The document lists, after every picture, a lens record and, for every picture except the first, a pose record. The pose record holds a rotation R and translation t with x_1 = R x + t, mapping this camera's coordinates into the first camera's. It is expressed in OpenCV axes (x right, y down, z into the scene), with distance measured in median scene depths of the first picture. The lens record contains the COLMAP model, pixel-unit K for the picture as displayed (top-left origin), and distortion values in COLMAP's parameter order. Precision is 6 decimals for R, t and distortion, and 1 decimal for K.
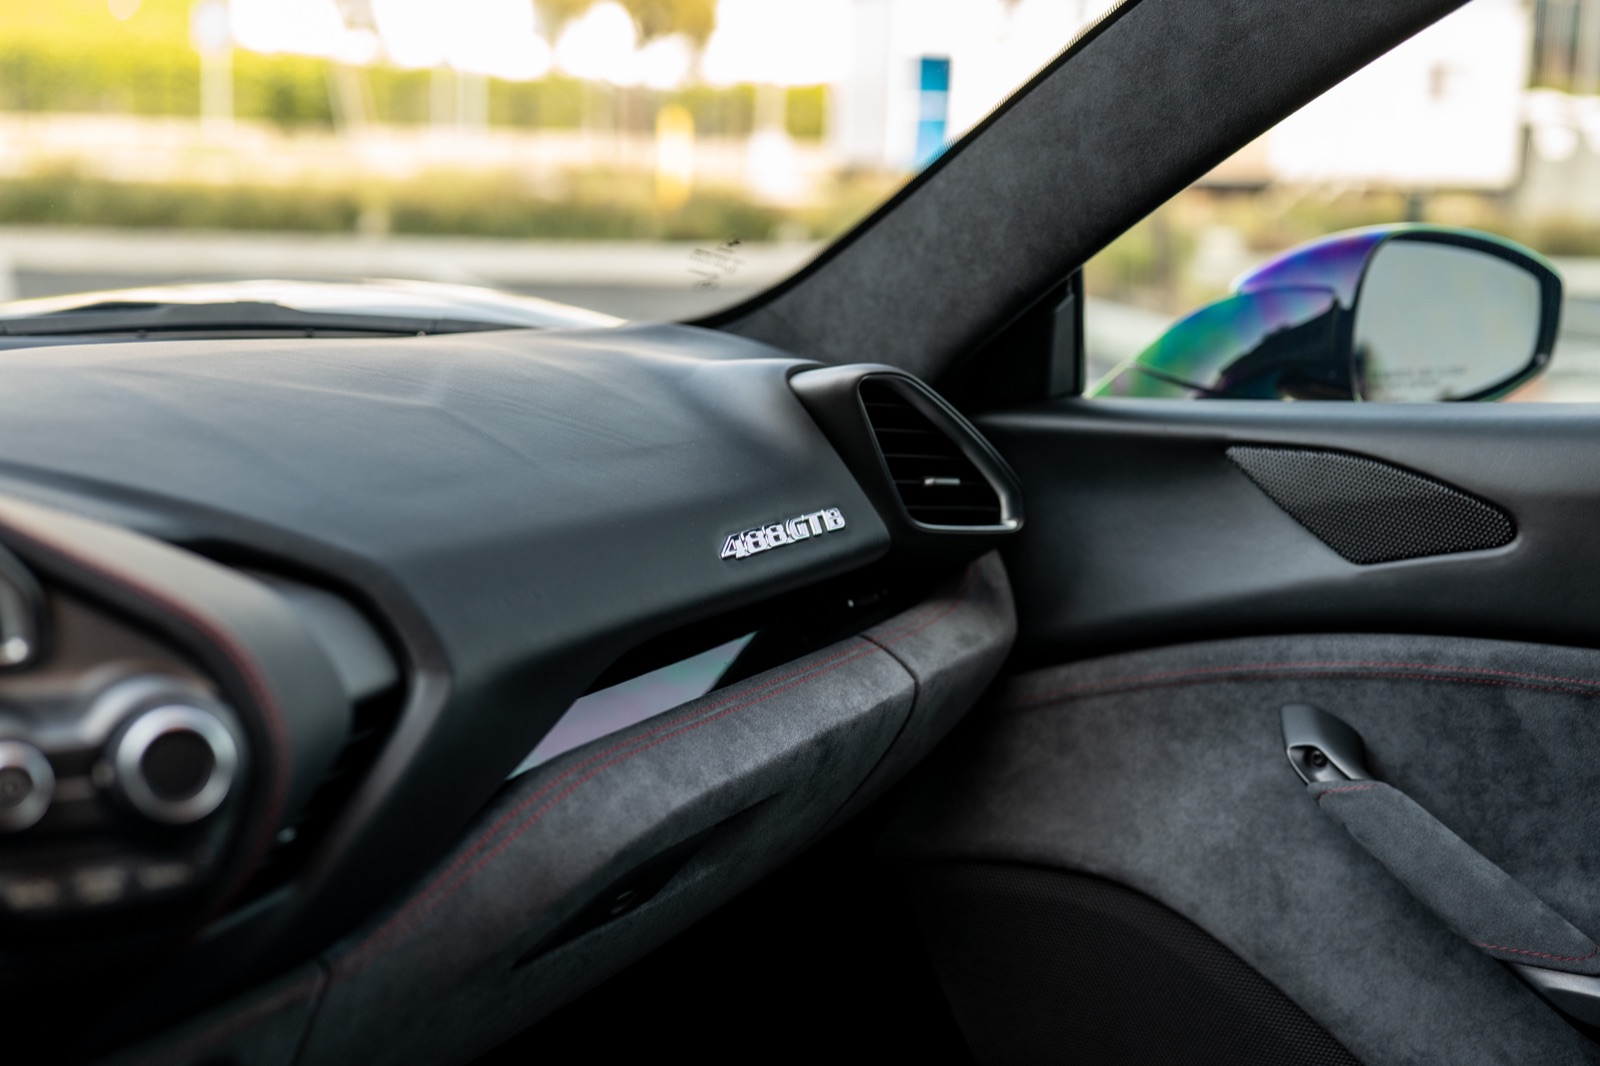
lens RADIAL K [[2195.7, 0, 800.0], [0, 2195.7, 533.0], [0, 0, 1]] dist [-0.014179, -0.000766]
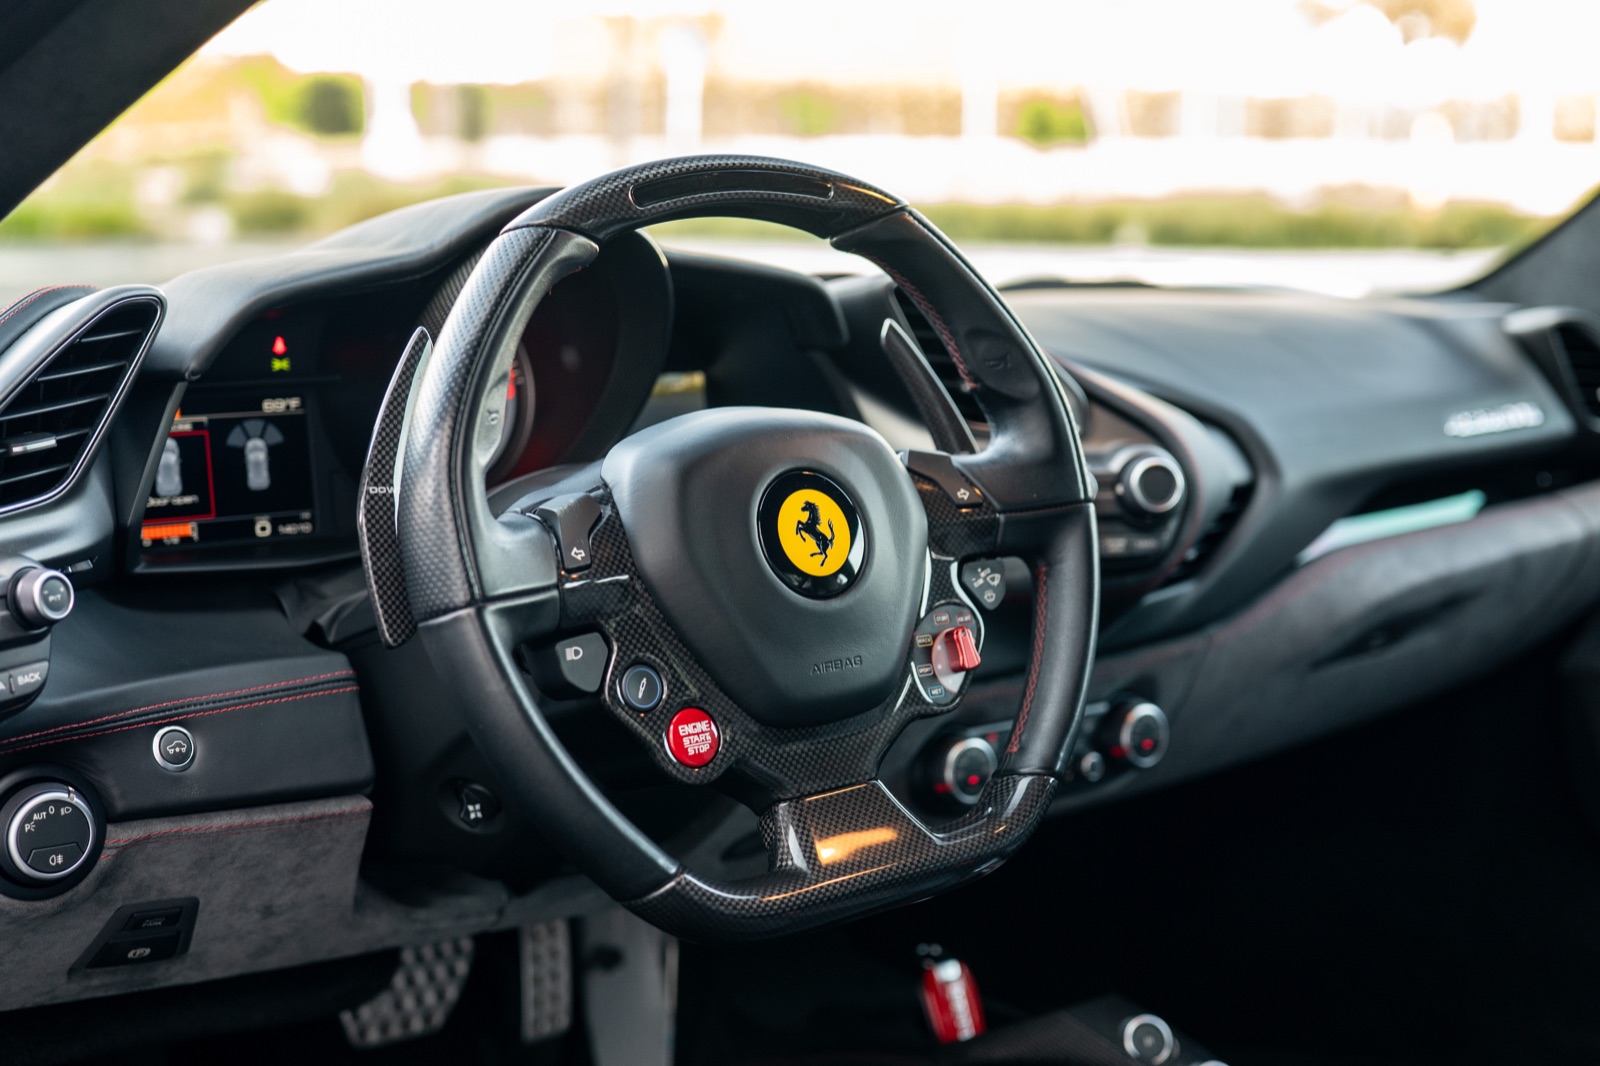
lens RADIAL K [[2195.7, 0, 800.0], [0, 2195.7, 533.0], [0, 0, 1]] dist [-0.014179, -0.000766]
pose [[0.944854, 0.034681, -0.325650, 0.036566], [-0.036764, 0.999324, -0.000243, 0.099627], [0.325421, 0.012202, 0.945490, -0.609043]]
